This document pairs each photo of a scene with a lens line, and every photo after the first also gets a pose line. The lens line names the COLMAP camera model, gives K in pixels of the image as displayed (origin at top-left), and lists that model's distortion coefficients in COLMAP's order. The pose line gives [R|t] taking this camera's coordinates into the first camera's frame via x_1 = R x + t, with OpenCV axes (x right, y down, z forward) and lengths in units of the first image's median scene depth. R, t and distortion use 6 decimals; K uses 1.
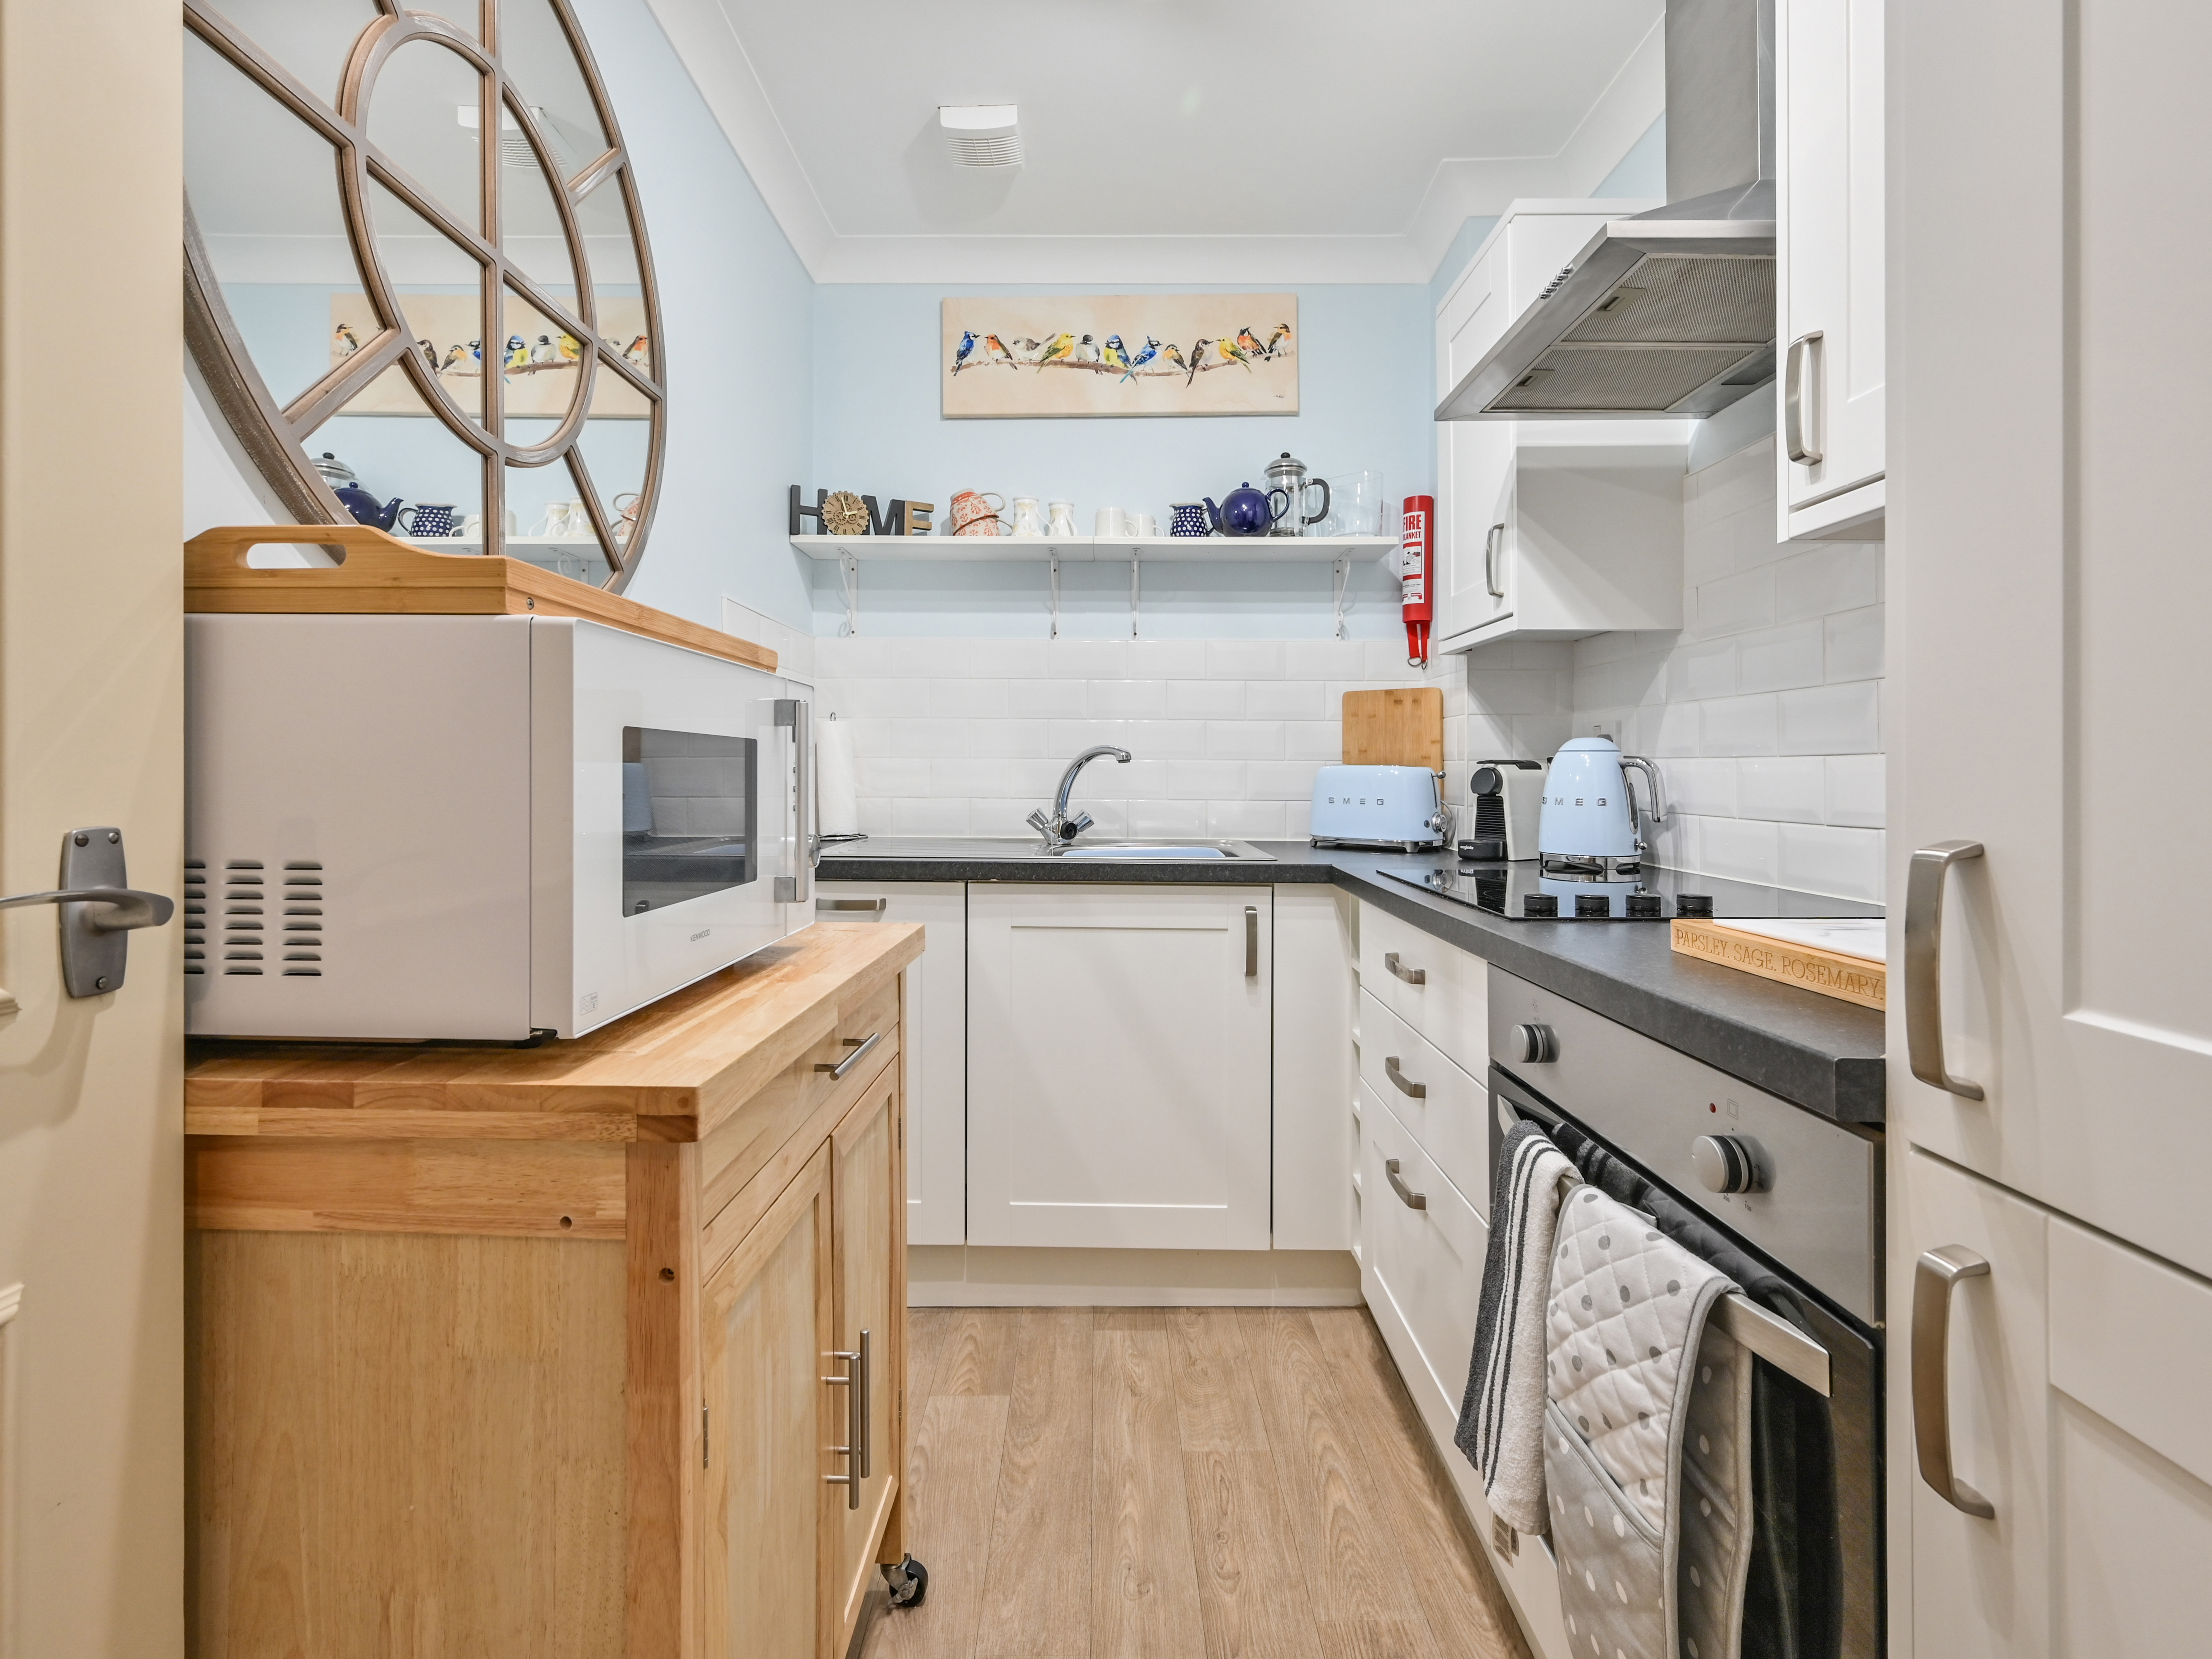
lens RADIAL K [[920.3, 0, 1090.7], [0, 920.3, 754.5], [0, 0, 1]] dist [-0.000303, -0.000125]
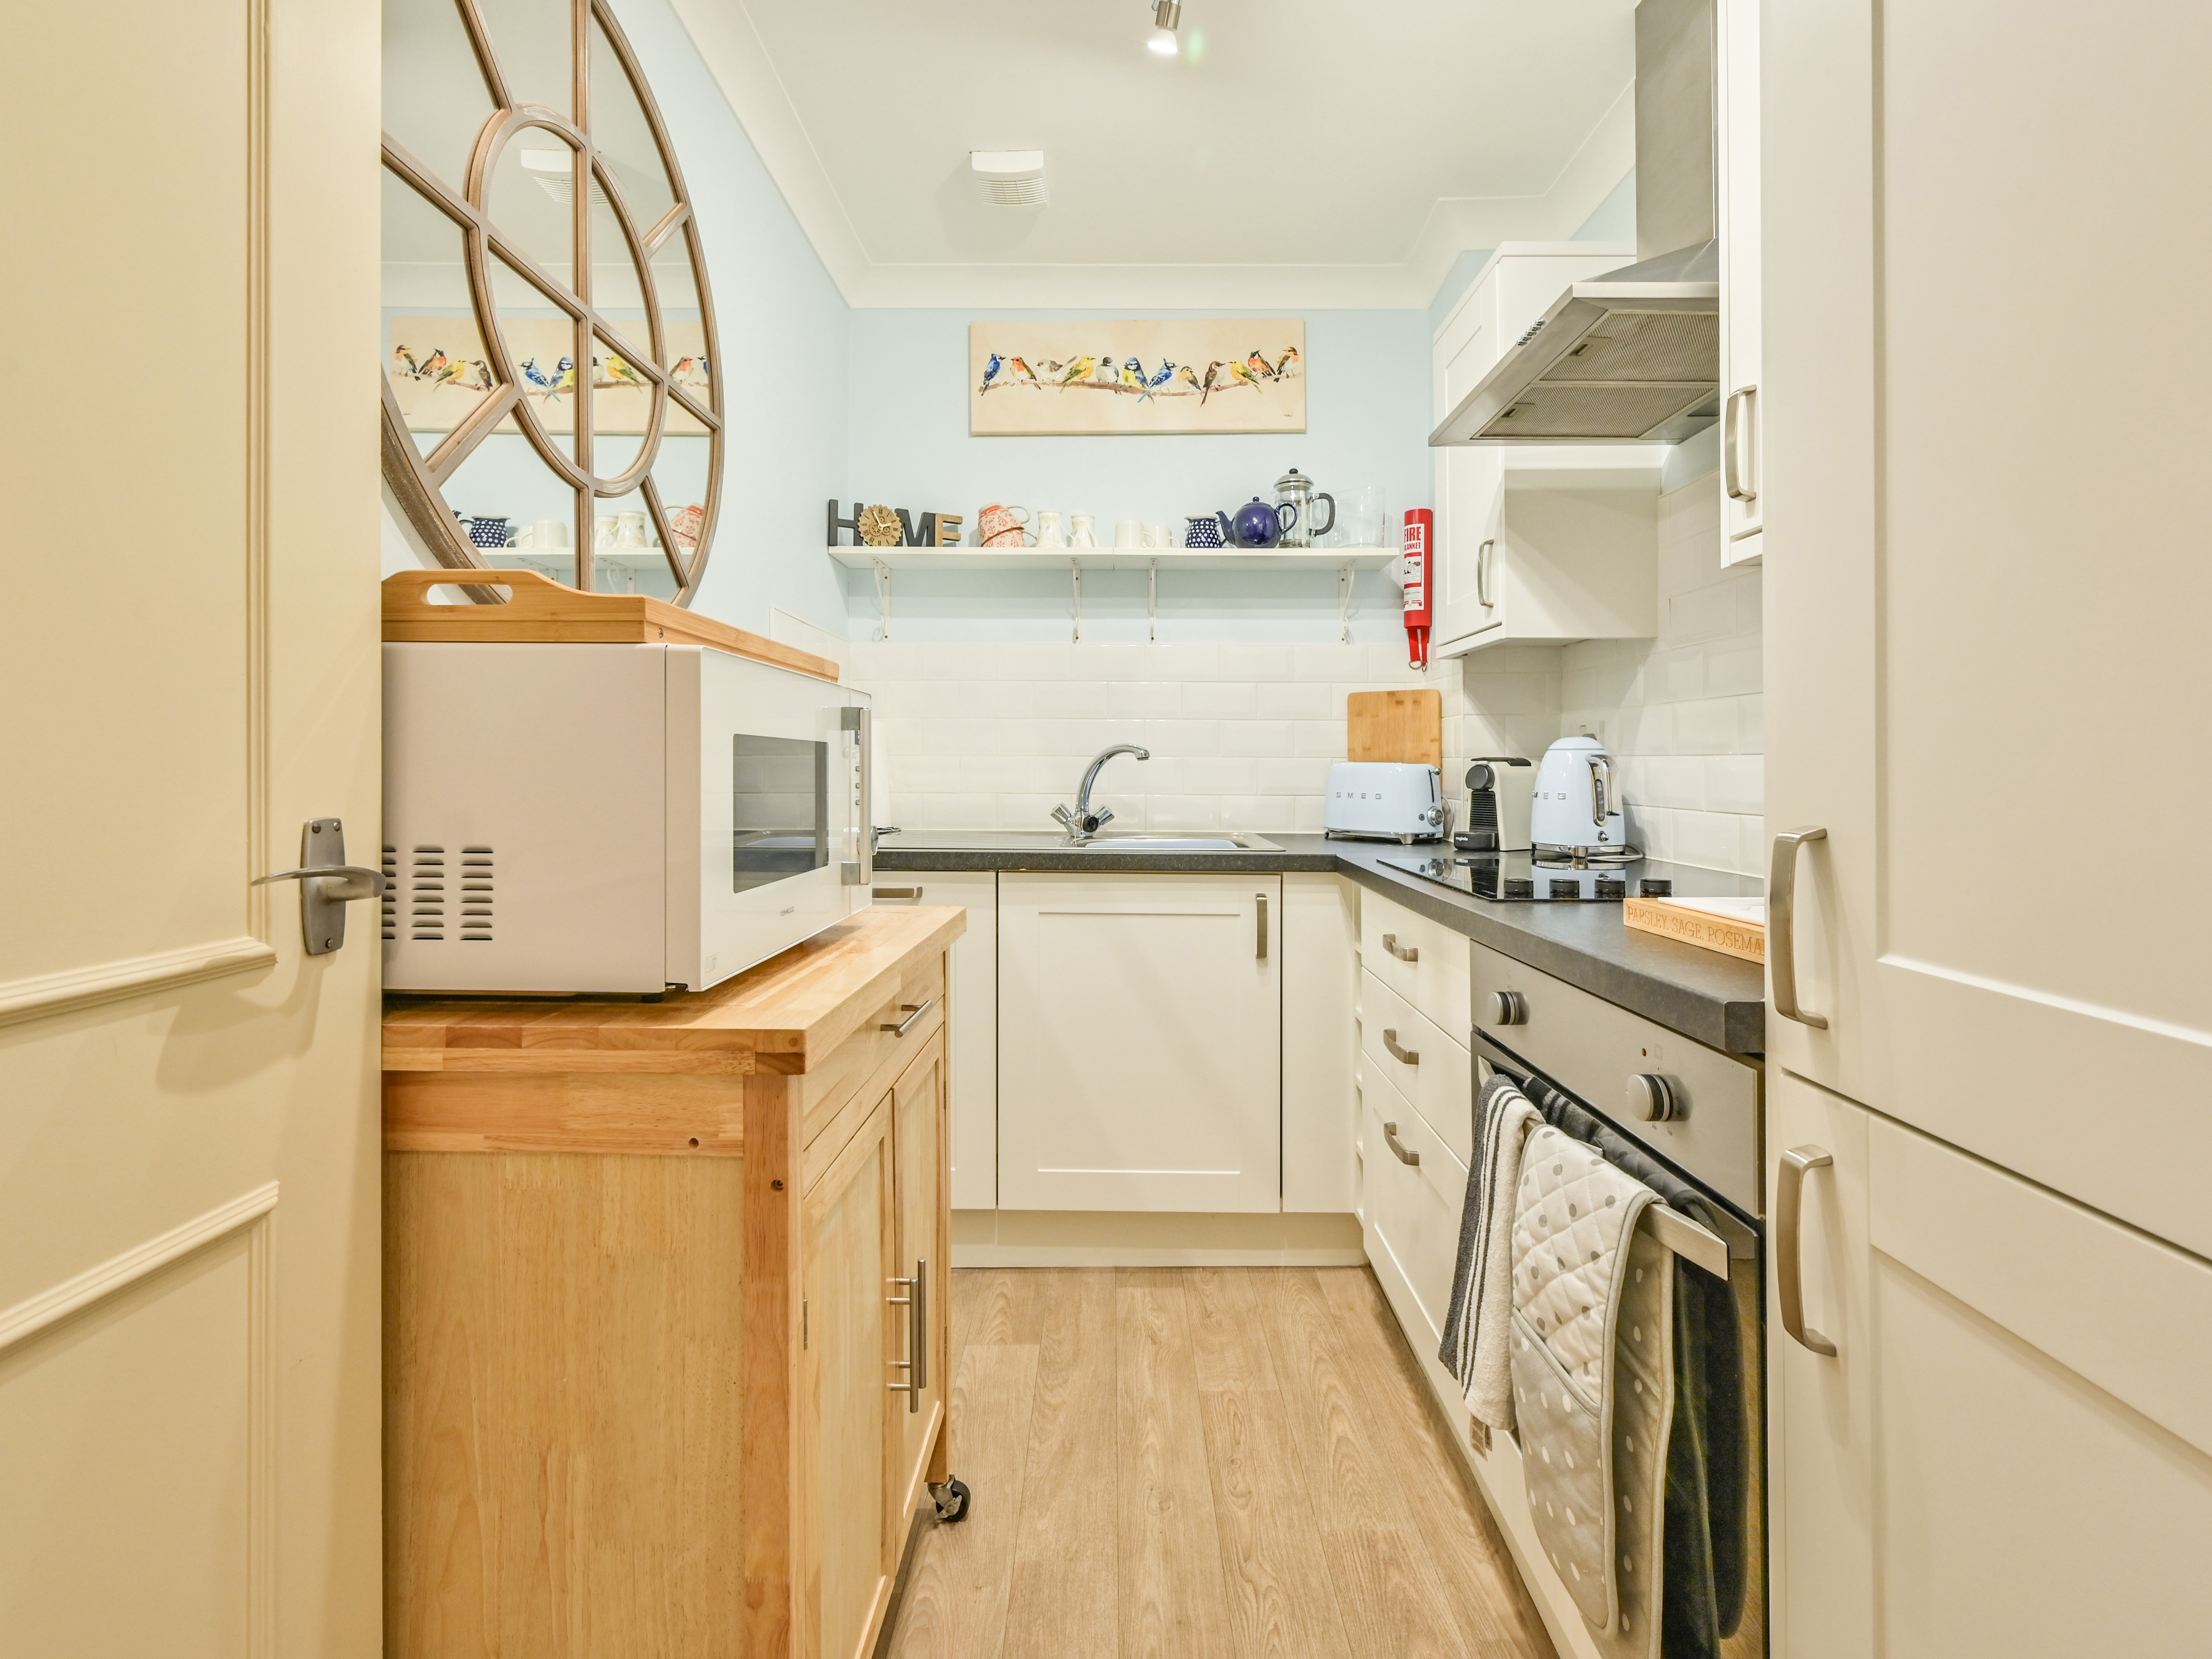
lens RADIAL K [[893.8, 0, 1111.2], [0, 893.8, 747.0], [0, 0, 1]] dist [0.001254, 0.000077]
pose [[0.999991, -0.001246, 0.004010, -0.005989], [0.001264, 0.999989, -0.004565, -0.002270], [-0.004004, 0.004570, 0.999982, -0.049240]]
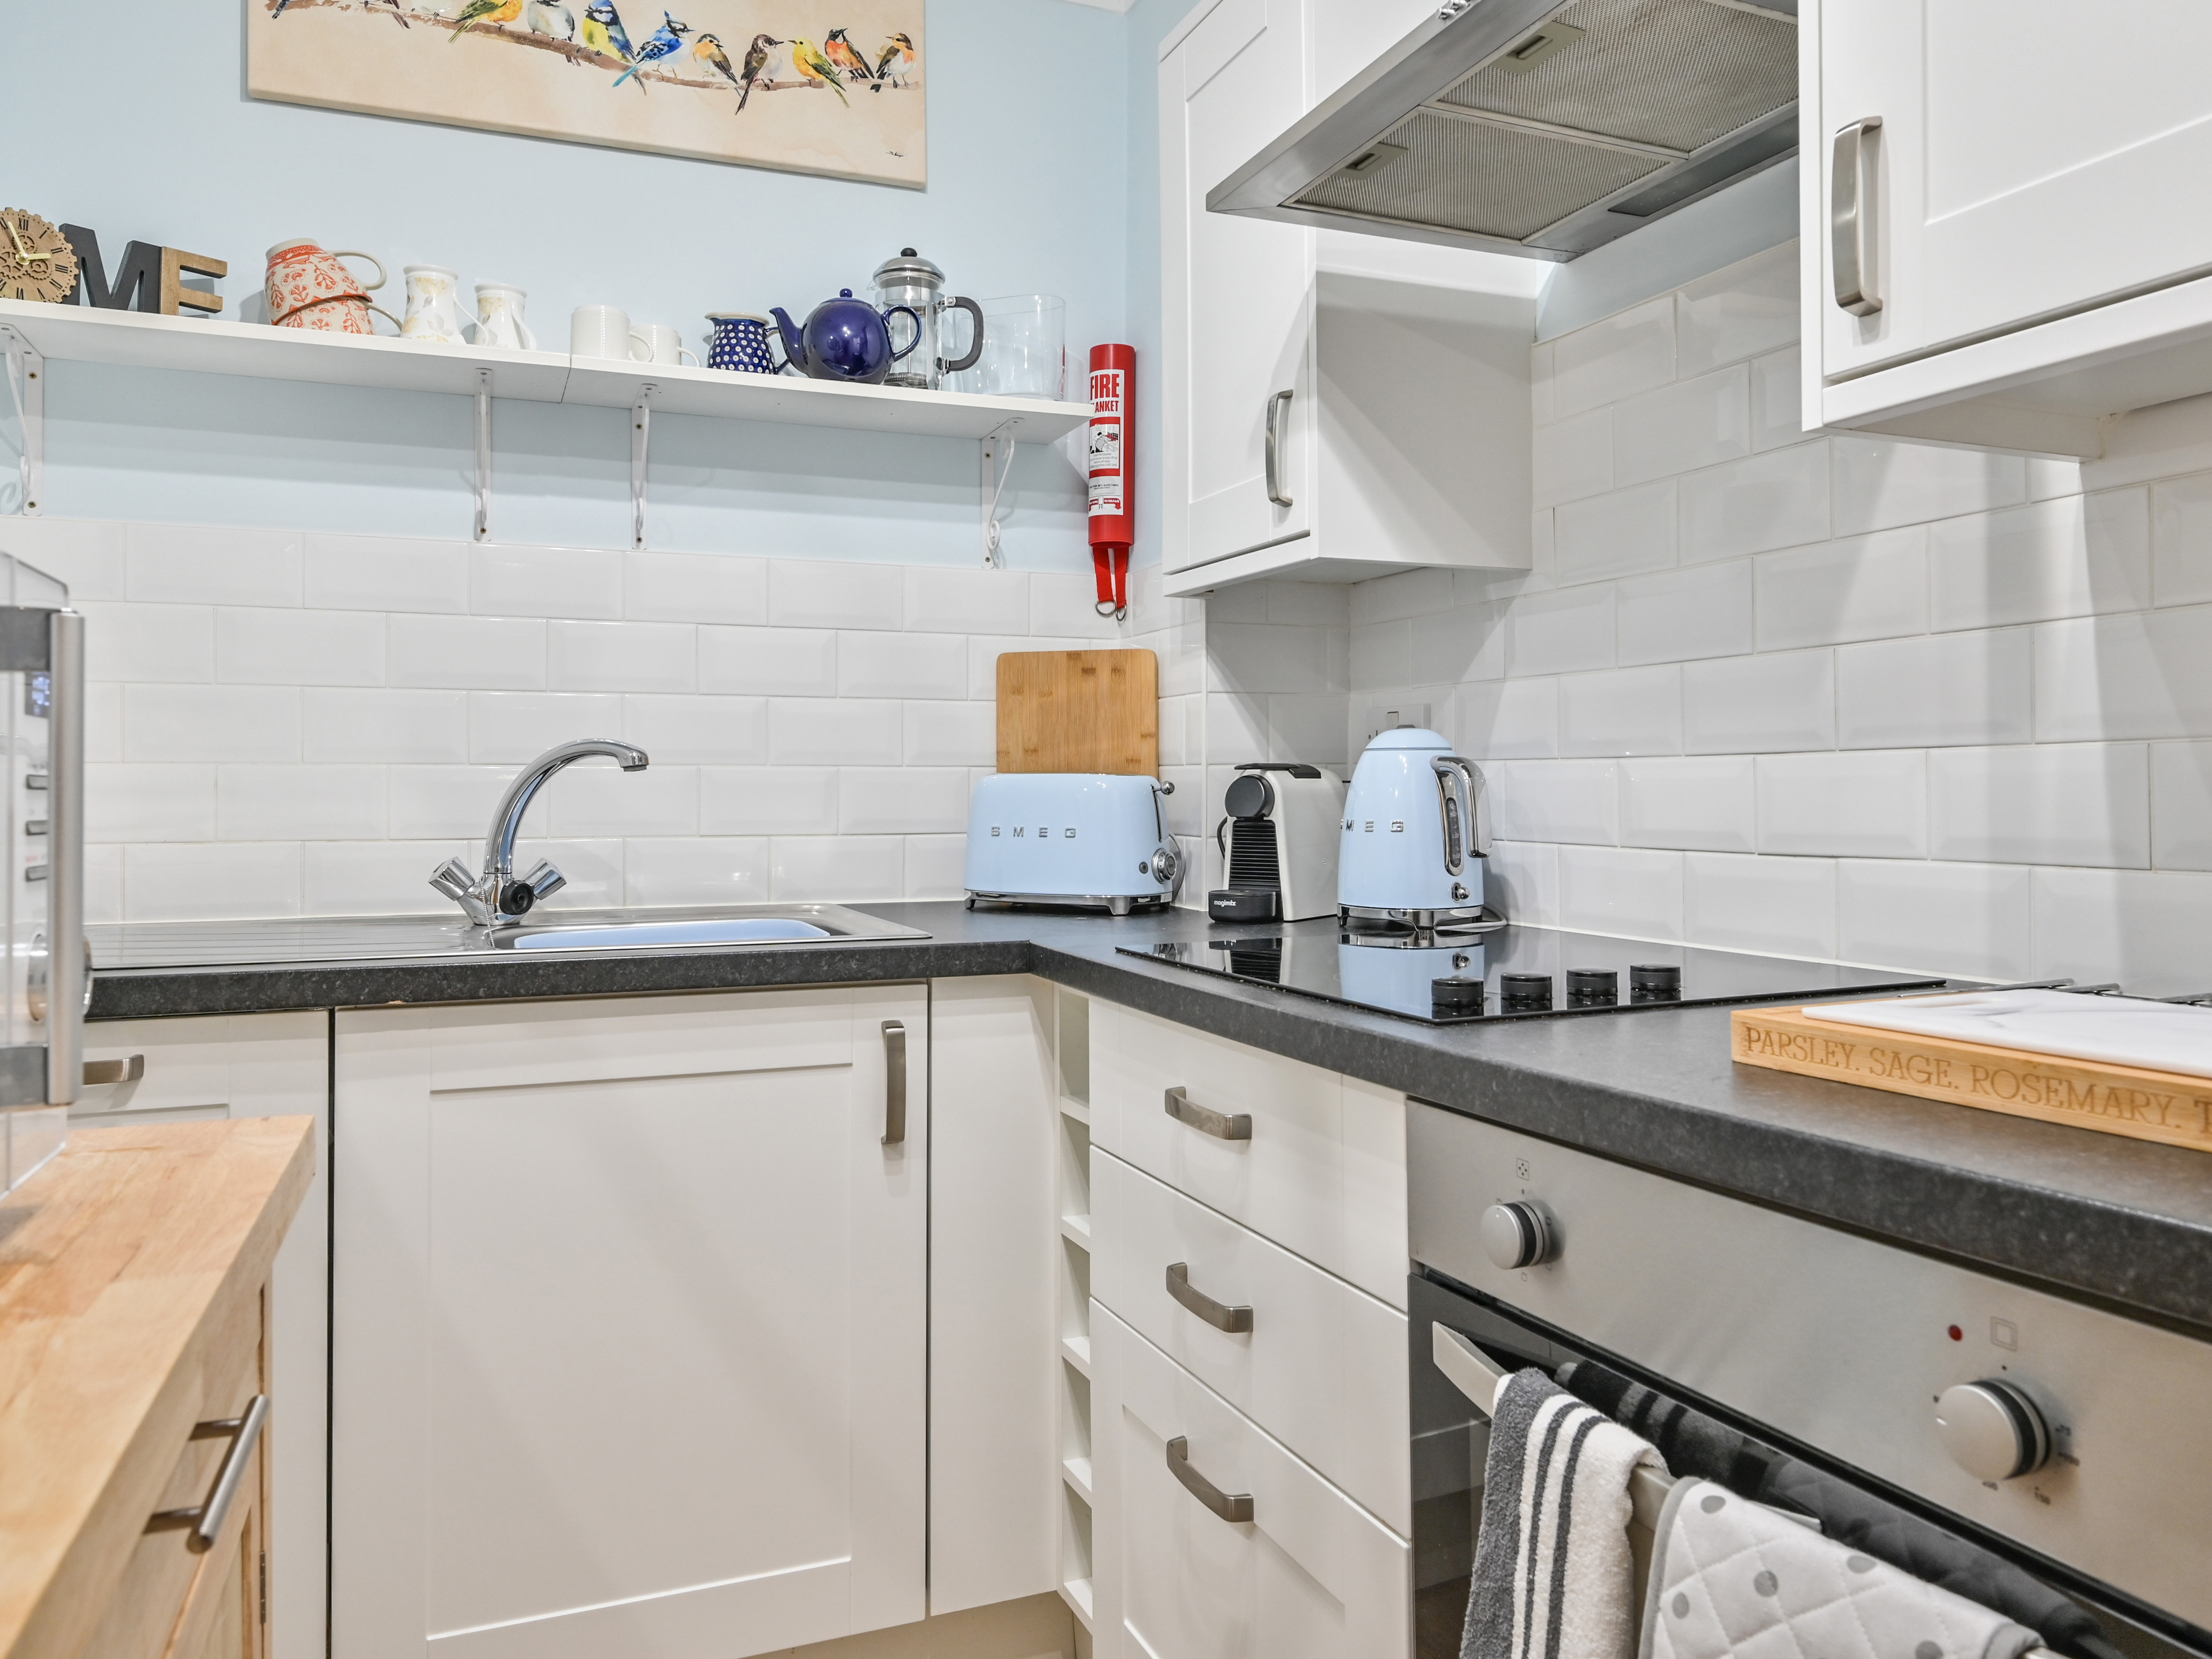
lens RADIAL K [[1499.2, 0, 1102.3], [0, 1499.2, 740.4], [0, 0, 1]] dist [-0.004206, 0.000571]
pose [[0.923775, 0.004352, 0.382910, -0.064861], [0.000626, 0.999917, -0.012873, 0.003591], [-0.382934, 0.012132, 0.923696, 0.095759]]
